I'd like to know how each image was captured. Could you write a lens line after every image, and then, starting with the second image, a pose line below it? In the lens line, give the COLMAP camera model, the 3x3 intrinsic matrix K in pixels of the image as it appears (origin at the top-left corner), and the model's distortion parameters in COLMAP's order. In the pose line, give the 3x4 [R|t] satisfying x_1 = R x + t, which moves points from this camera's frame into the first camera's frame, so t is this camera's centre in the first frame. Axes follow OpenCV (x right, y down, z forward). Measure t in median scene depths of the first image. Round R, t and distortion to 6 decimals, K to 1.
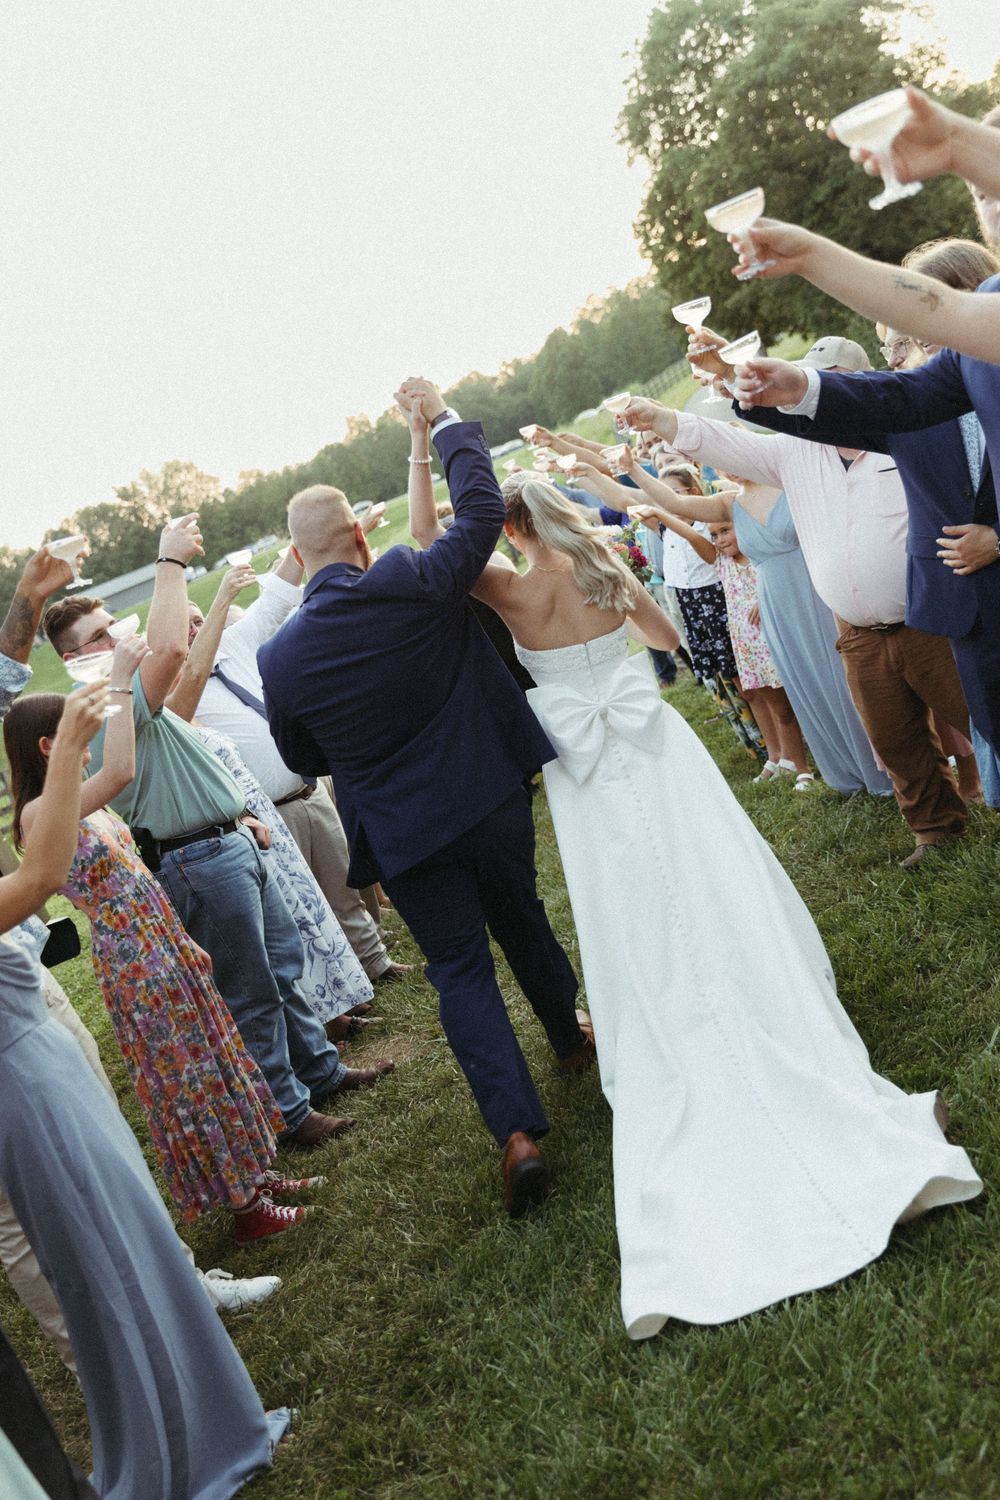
lens RADIAL K [[1525.0, 0, 503.0], [0, 1525.0, 753.7], [0, 0, 1]] dist [0.074739, 0.000000]
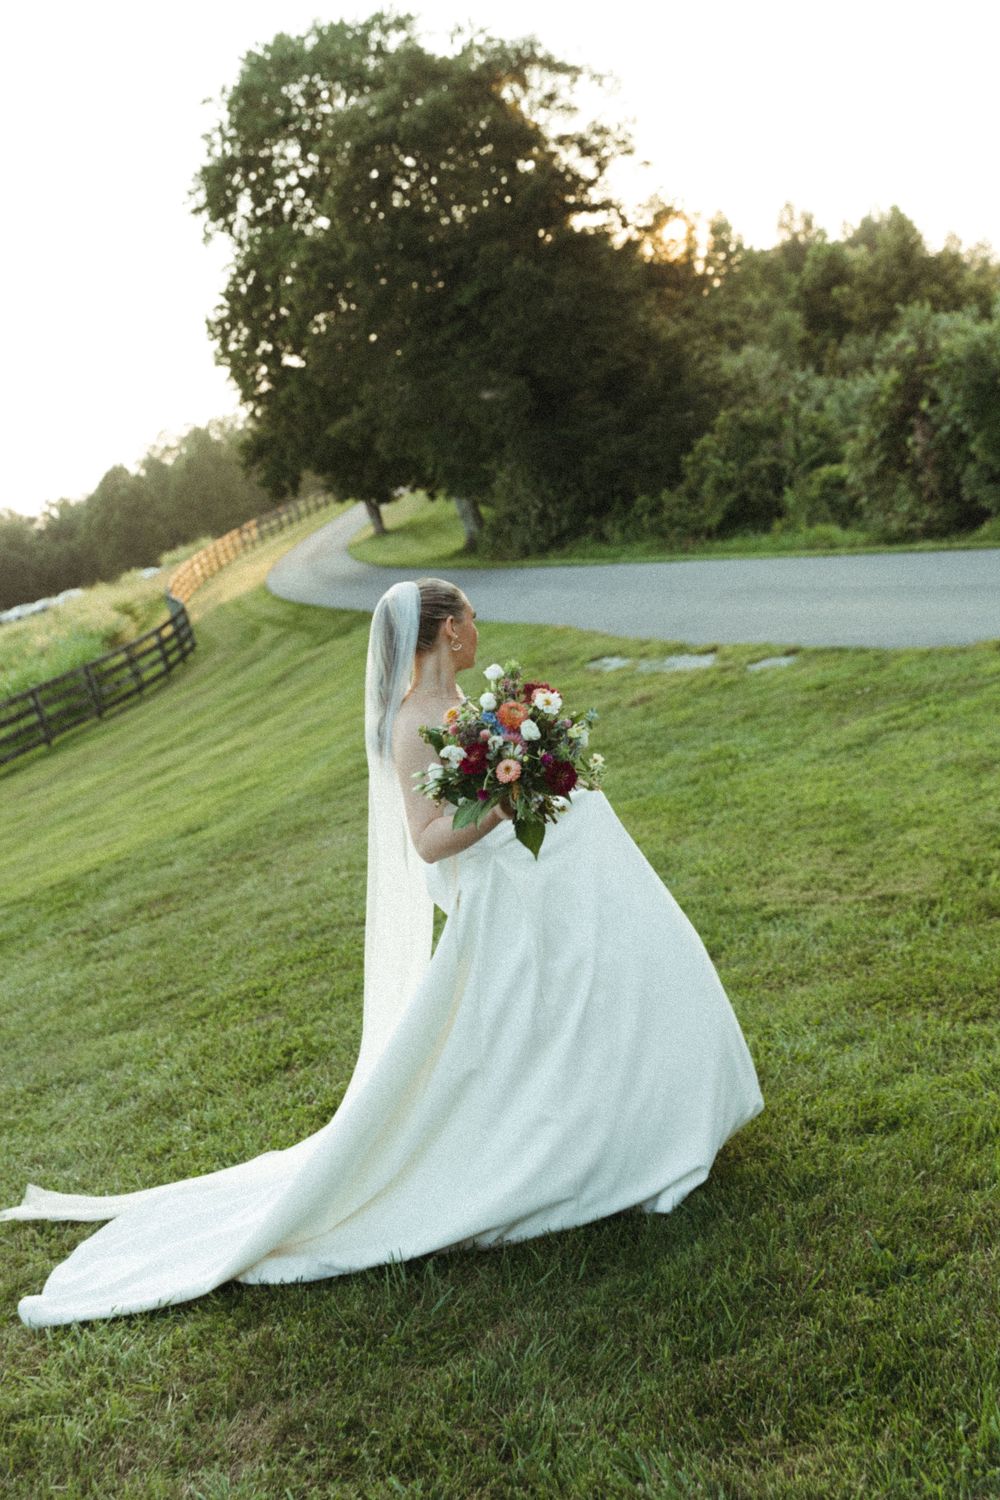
lens RADIAL K [[1942.6, 0, 500.9], [0, 1942.6, 747.8], [0, 0, 1]] dist [-0.012050, 0.000000]
pose [[0.969465, 0.068049, 0.235599, 0.017391], [-0.035770, 0.989693, -0.138668, -0.022876], [-0.242607, 0.126006, 0.961907, 0.113075]]
